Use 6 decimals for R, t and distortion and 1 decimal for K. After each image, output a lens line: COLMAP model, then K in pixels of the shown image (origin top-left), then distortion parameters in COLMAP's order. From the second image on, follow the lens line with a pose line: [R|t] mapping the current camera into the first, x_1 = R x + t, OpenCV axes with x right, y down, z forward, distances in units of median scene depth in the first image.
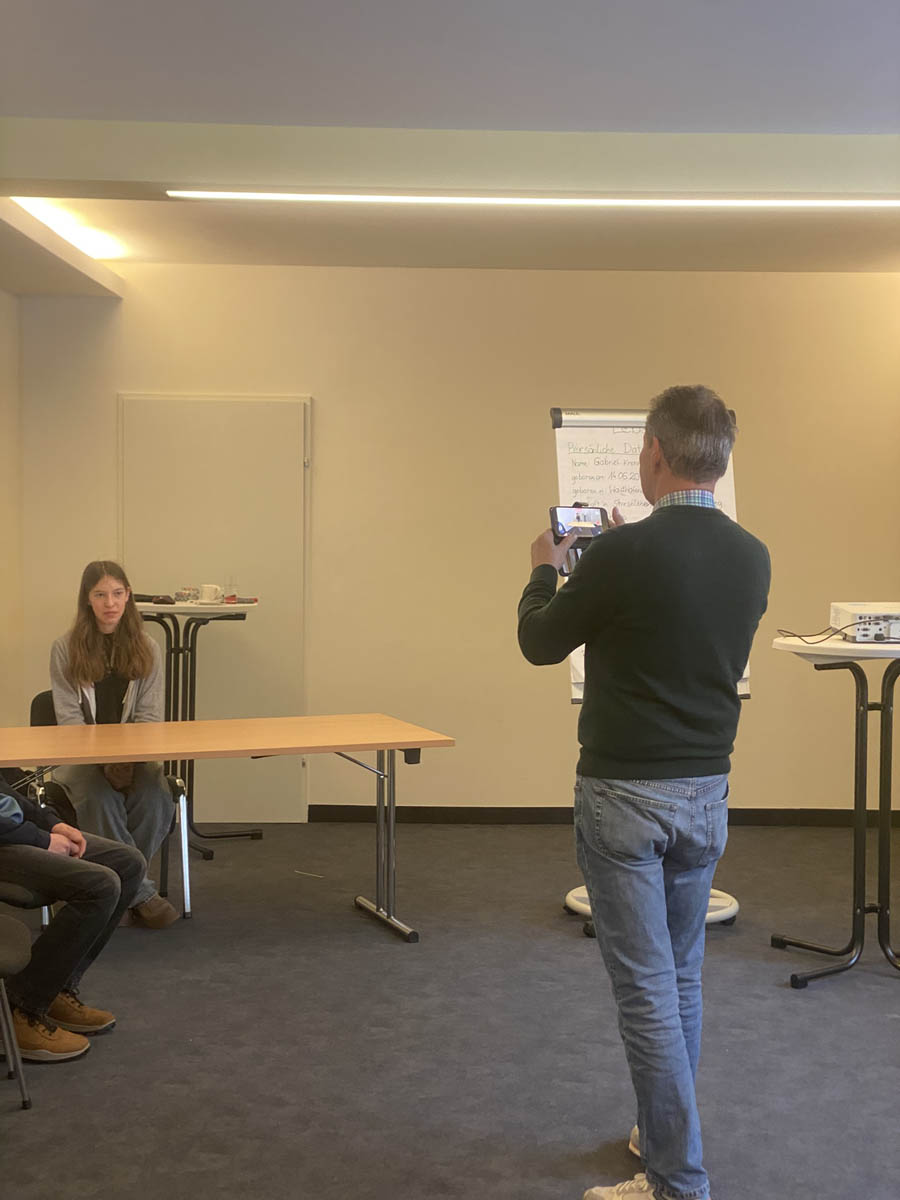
lens RADIAL K [[1808.7, 0, 466.6], [0, 1808.7, 597.5], [0, 0, 1]] dist [0.174852, -0.288760]
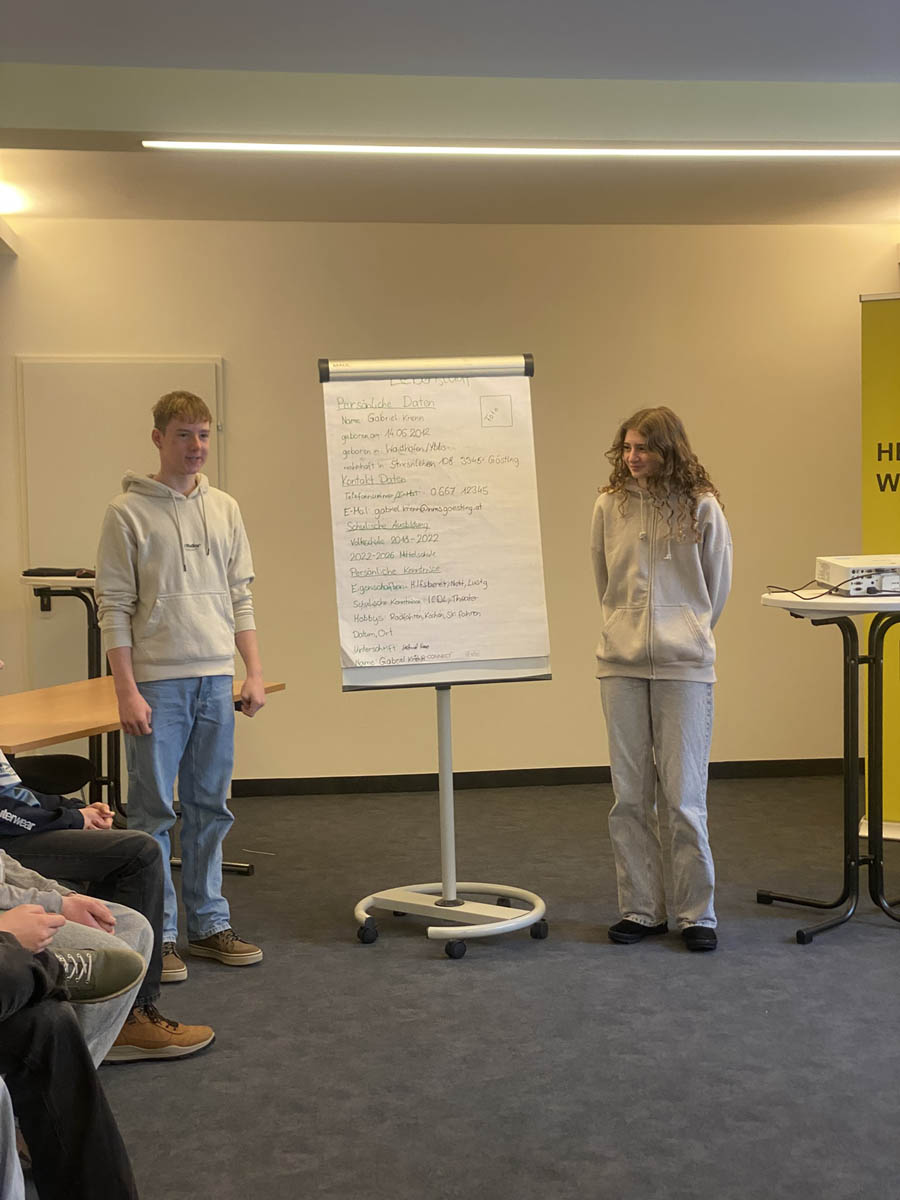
lens RADIAL K [[1808.7, 0, 466.6], [0, 1808.7, 597.5], [0, 0, 1]] dist [0.174852, -0.288760]
pose [[0.991838, -0.031470, 0.123564, -0.119590], [0.028598, 0.999280, 0.024950, -0.005750], [-0.124260, -0.021213, 0.992023, 0.036227]]
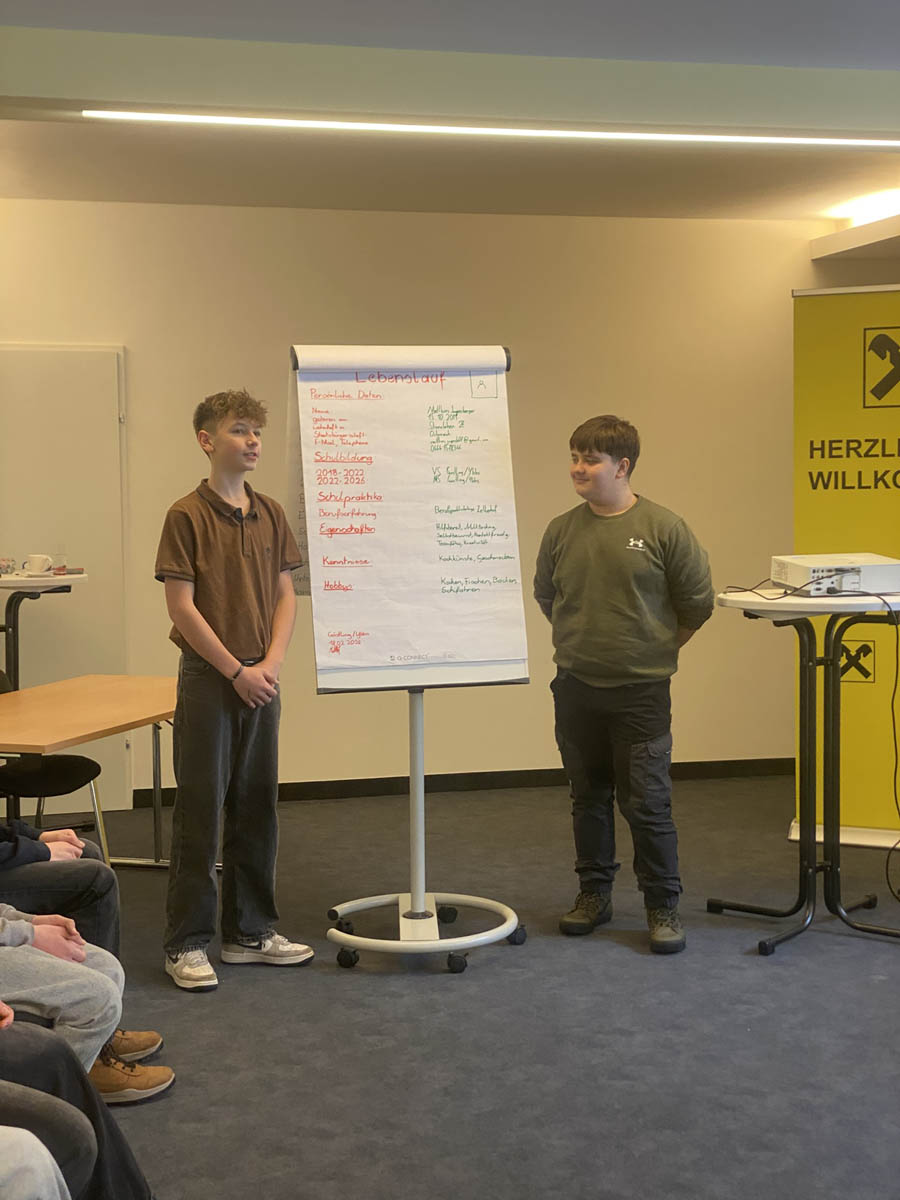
lens RADIAL K [[1808.7, 0, 466.6], [0, 1808.7, 597.5], [0, 0, 1]] dist [0.174852, -0.288760]
pose [[0.976002, -0.033849, 0.215115, -0.176640], [0.028221, 0.999176, 0.029182, -0.008688], [-0.215926, -0.022411, 0.976153, 0.093329]]
